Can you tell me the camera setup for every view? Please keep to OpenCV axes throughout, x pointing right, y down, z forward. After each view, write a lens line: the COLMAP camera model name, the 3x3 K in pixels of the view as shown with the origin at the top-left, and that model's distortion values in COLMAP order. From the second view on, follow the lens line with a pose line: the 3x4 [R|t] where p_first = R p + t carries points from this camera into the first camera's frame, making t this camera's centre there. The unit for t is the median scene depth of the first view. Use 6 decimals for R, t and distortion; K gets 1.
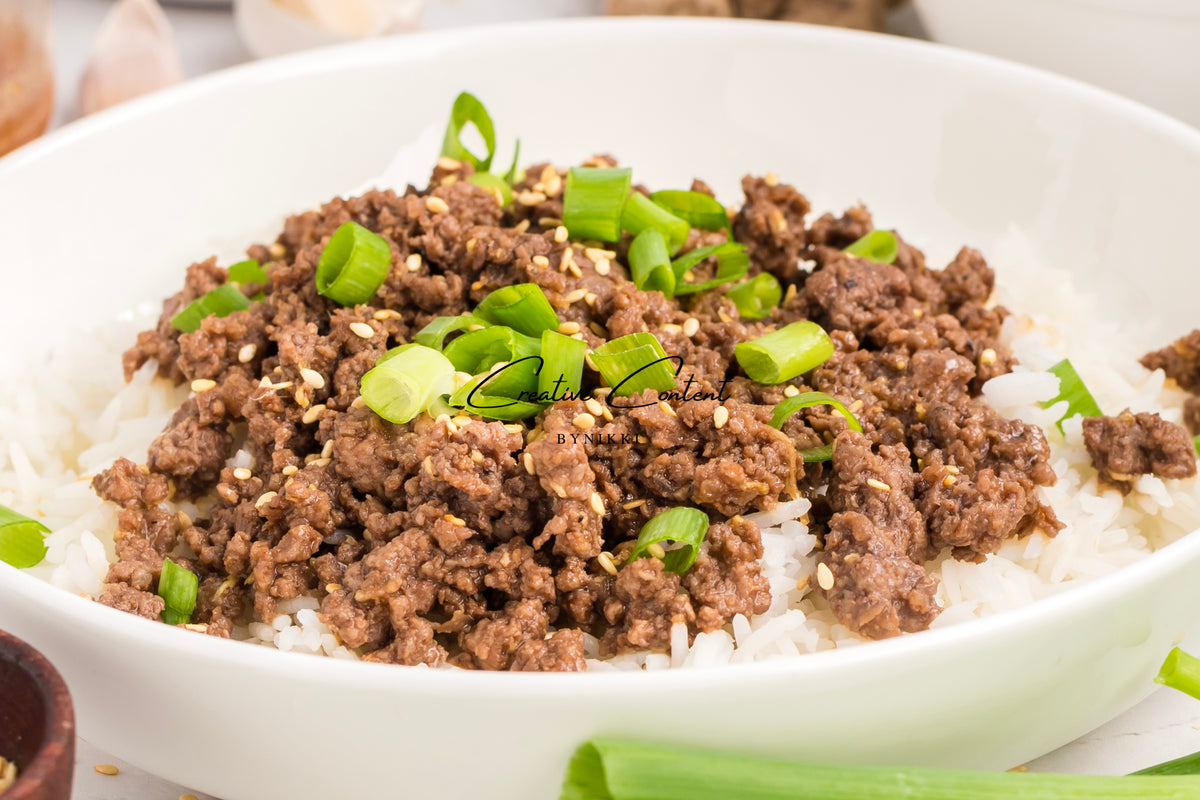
lens RADIAL K [[5060.0, 0, 595.1], [0, 5060.0, 393.9], [0, 0, 1]] dist [-0.147181, 0.000000]
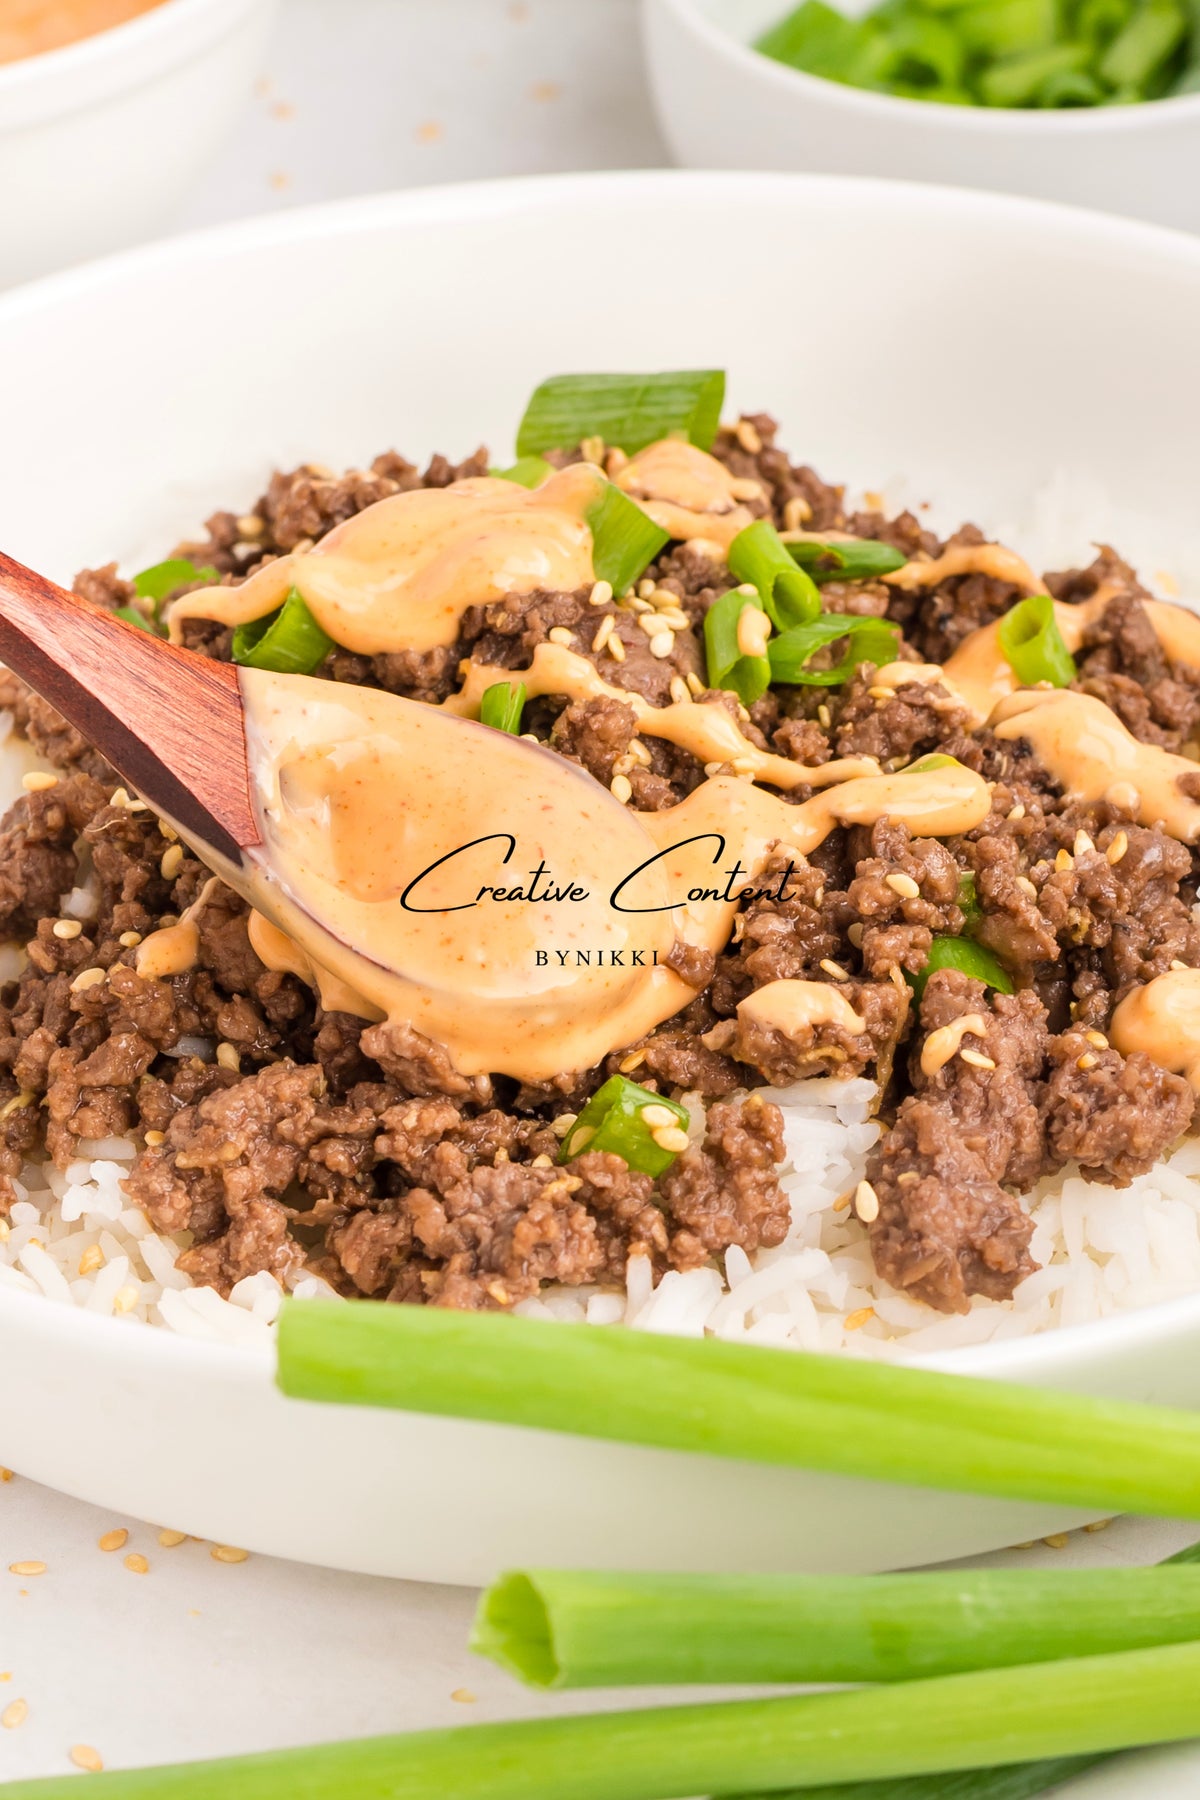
lens RADIAL K [[7589.9, 0, 616.2], [0, 7589.9, 902.7], [0, 0, 1]] dist [-0.147181, 0.000000]
pose [[0.985091, 0.097571, -0.141691, 0.147393], [-0.078230, 0.987590, 0.136182, -0.133572], [0.153220, -0.123067, 0.980499, 0.015690]]
